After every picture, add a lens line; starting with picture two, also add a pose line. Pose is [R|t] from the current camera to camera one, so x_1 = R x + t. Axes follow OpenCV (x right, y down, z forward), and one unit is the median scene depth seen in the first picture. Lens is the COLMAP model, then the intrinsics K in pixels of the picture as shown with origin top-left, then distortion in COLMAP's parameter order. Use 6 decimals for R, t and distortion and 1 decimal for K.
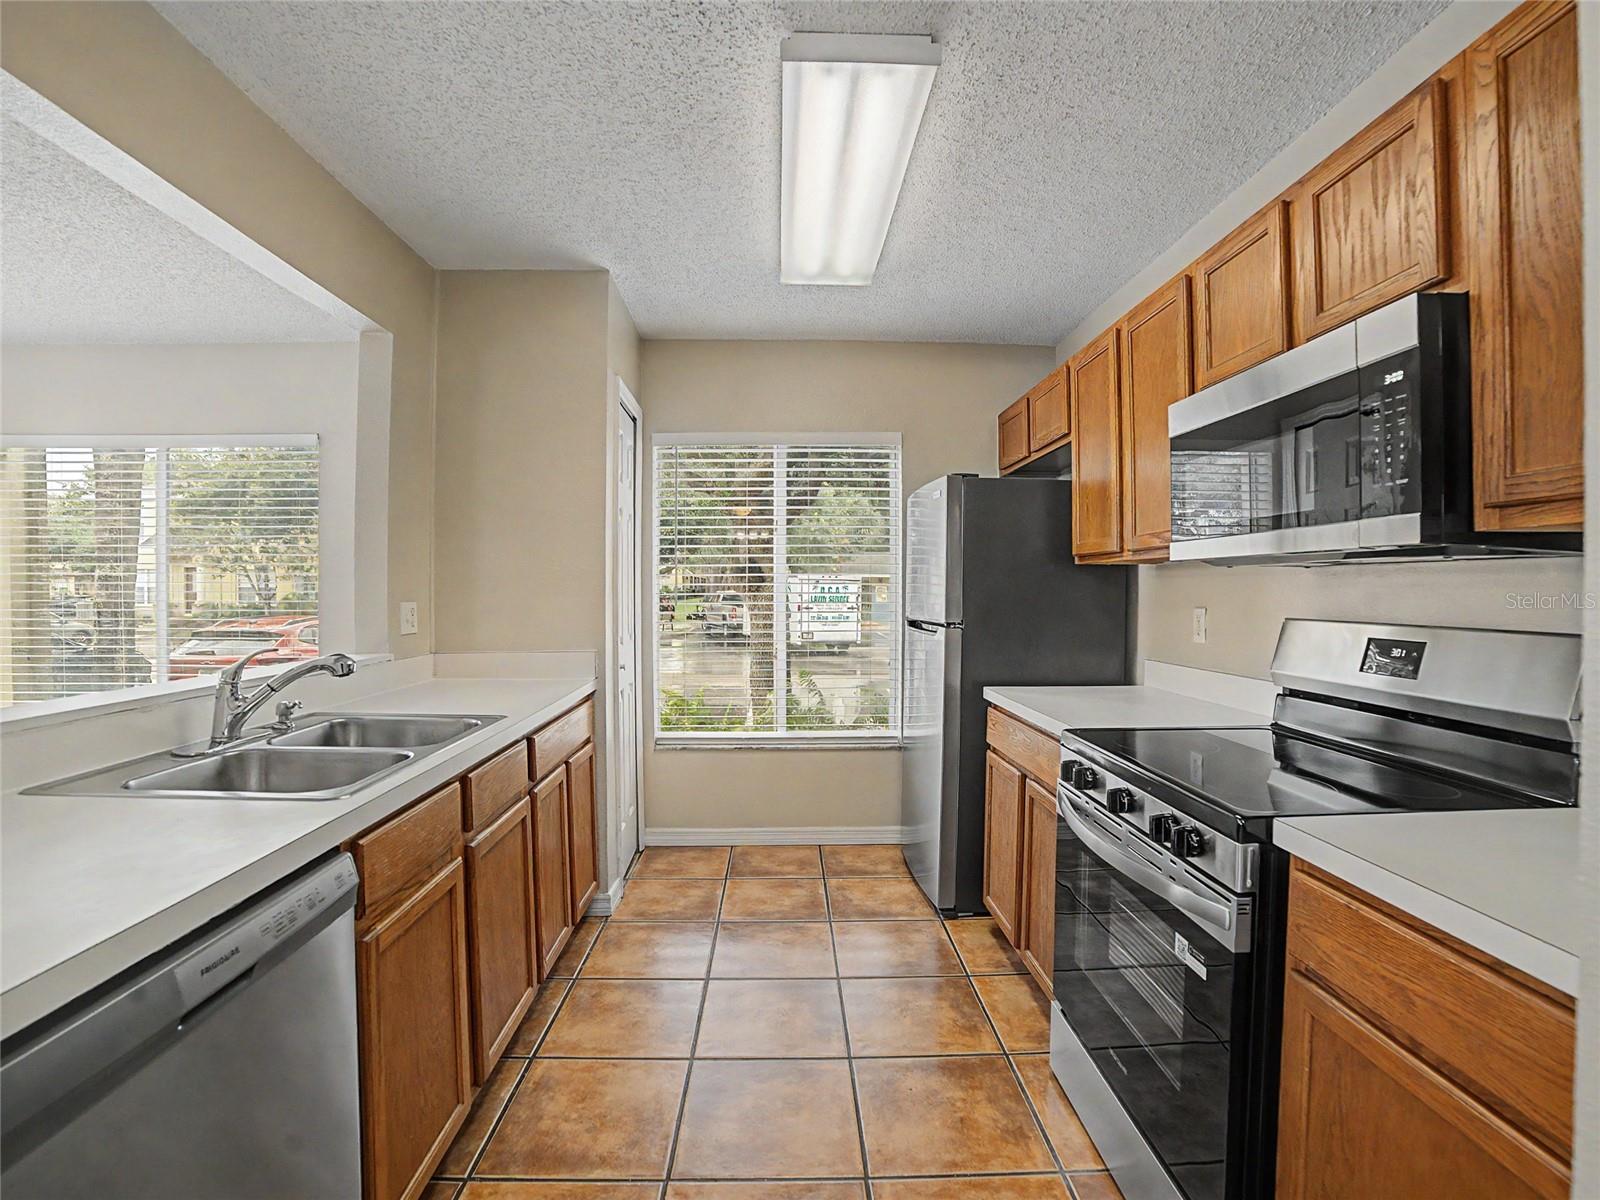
lens RADIAL K [[781.7, 0, 800.0], [0, 781.7, 600.0], [0, 0, 1]] dist [-0.078865, 0.032947]
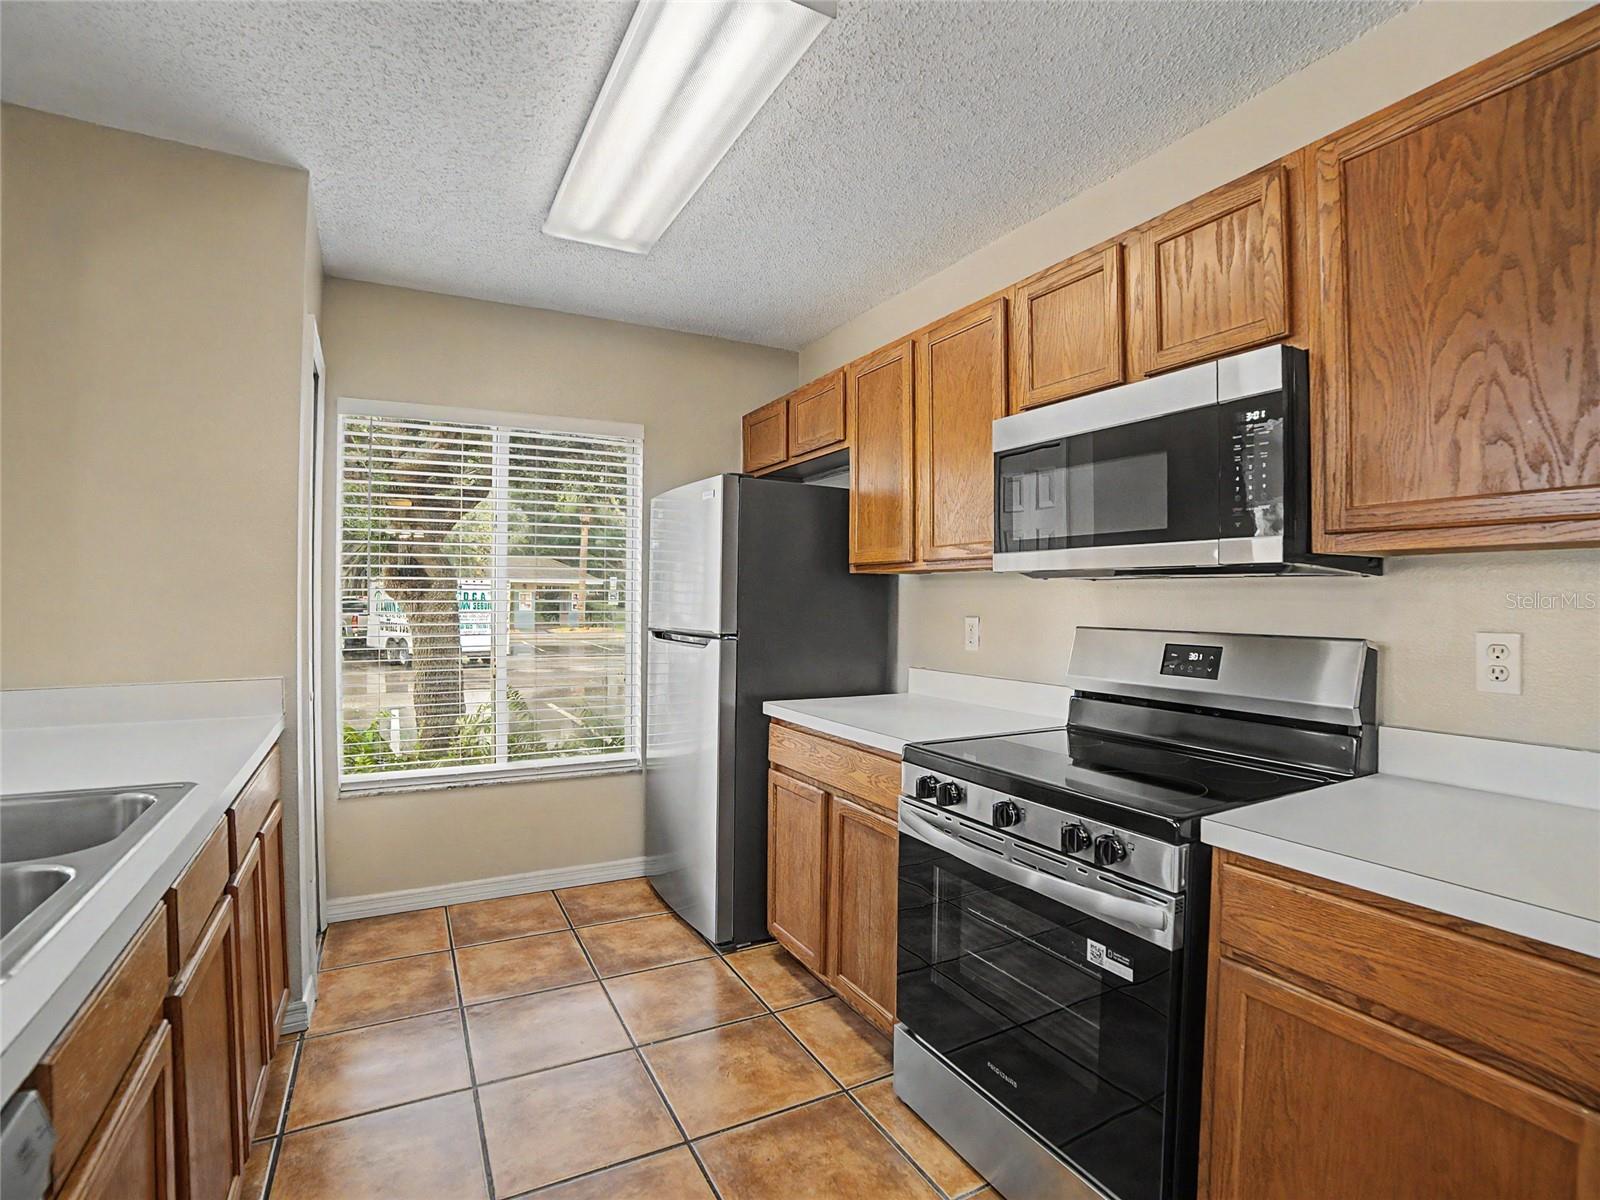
lens RADIAL K [[800.0, 0, 822.7], [0, 800.0, 603.9], [0, 0, 1]] dist [-0.082213, 0.036734]
pose [[0.892768, 0.003137, 0.450505, -0.178179], [-0.001361, 0.999990, -0.004265, -0.003009], [-0.450514, 0.003195, 0.892764, 0.134849]]
